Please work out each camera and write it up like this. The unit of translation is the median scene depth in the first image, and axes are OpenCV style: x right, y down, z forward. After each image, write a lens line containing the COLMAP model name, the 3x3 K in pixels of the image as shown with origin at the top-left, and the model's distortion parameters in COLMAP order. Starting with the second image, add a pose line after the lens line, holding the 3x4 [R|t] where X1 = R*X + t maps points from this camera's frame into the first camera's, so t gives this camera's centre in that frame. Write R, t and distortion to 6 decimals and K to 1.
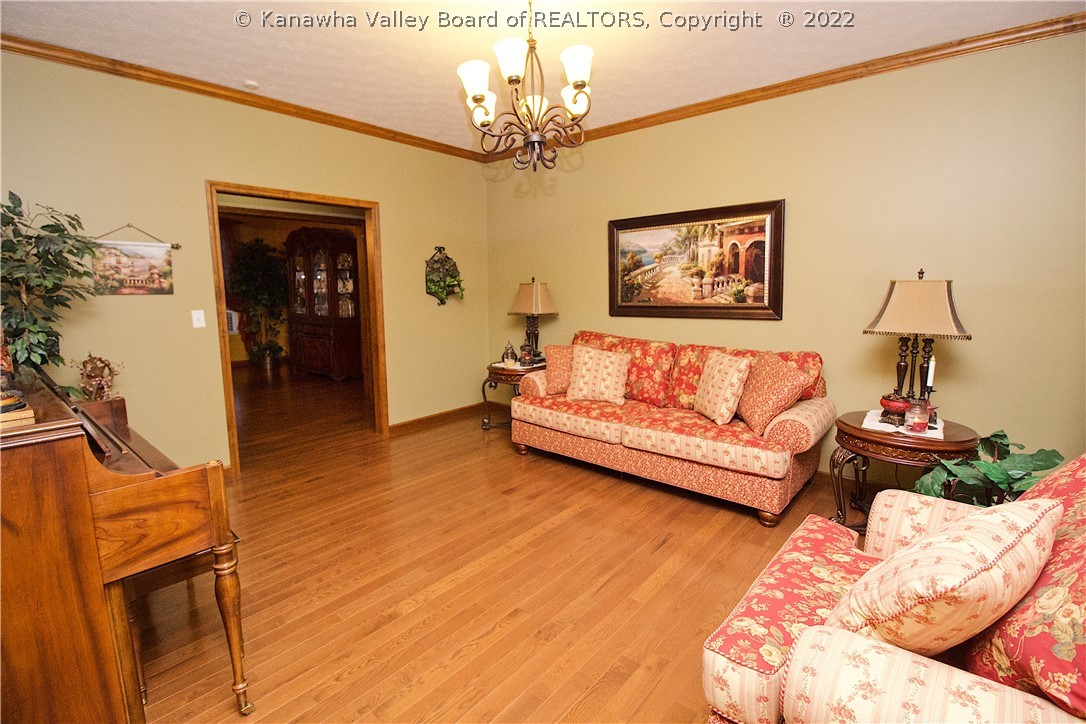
lens RADIAL K [[503.5, 0, 539.8], [0, 503.5, 347.2], [0, 0, 1]] dist [0.000087, -0.011505]
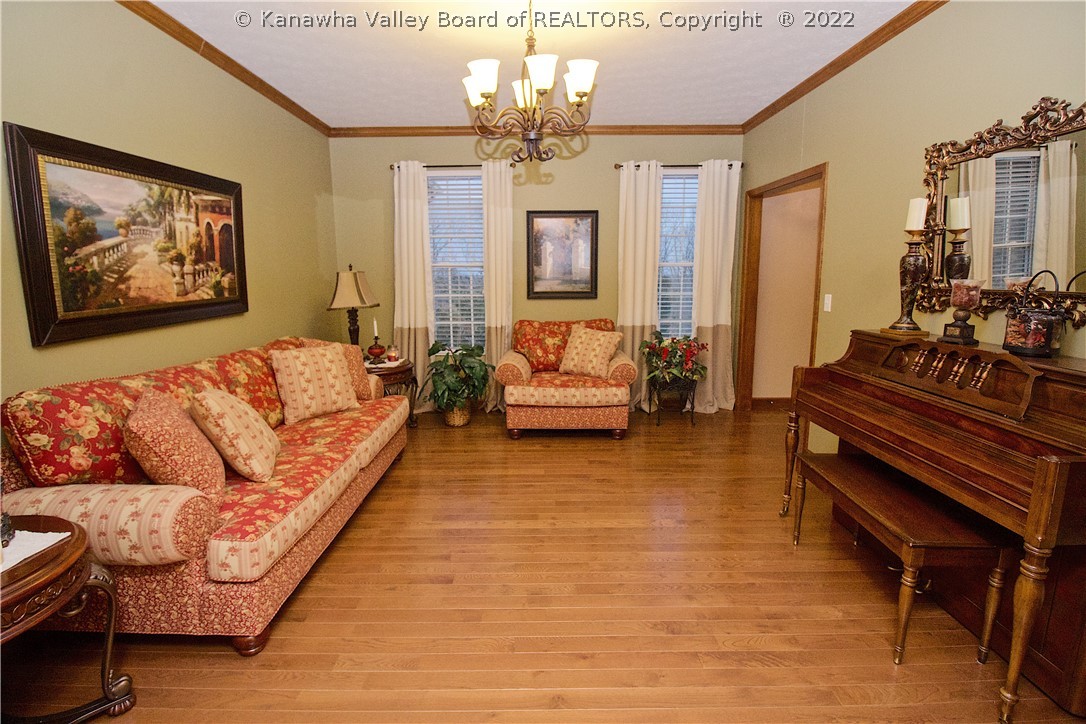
lens RADIAL K [[503.5, 0, 539.8], [0, 503.5, 347.2], [0, 0, 1]] dist [0.000087, -0.011505]
pose [[-0.658367, -0.099675, 0.746068, -0.540603], [0.101012, 0.970527, 0.218801, -0.129269], [-0.745888, 0.219413, -0.628895, 1.095801]]
